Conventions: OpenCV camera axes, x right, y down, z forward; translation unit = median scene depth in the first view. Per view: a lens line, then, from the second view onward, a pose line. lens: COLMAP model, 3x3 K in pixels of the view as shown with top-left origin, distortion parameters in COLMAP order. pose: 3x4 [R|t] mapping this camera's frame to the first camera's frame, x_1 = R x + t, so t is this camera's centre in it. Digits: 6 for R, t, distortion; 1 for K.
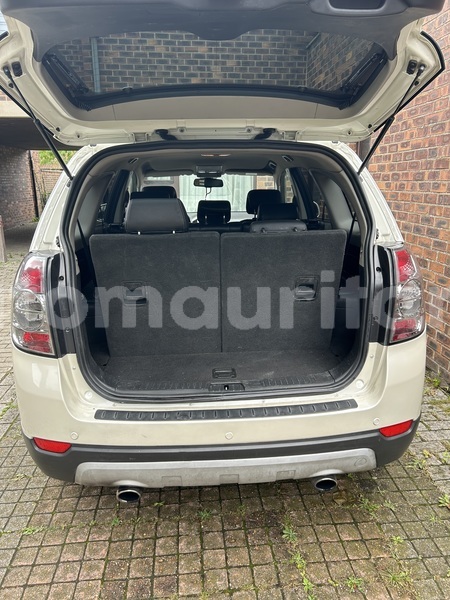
lens RADIAL K [[449.9, 0, 227.3], [0, 449.9, 300.8], [0, 0, 1]] dist [0.032822, -0.037244]
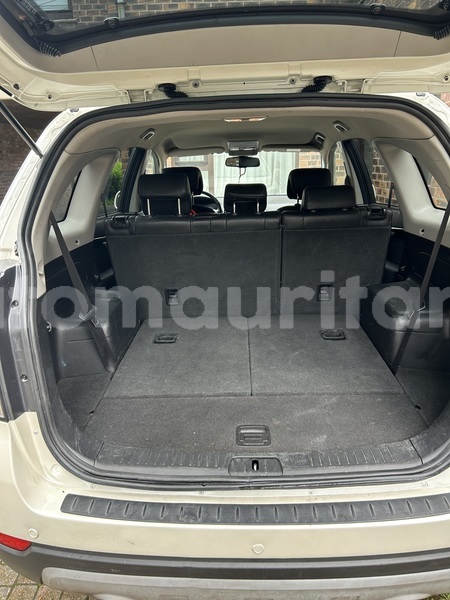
lens RADIAL K [[449.9, 0, 223.5], [0, 449.9, 300.7], [0, 0, 1]] dist [0.032822, -0.037244]
pose [[0.995436, 0.007263, -0.095150, 0.011597], [-0.003577, 0.999238, 0.038854, -0.070632], [0.095360, -0.038337, 0.994704, 0.297569]]
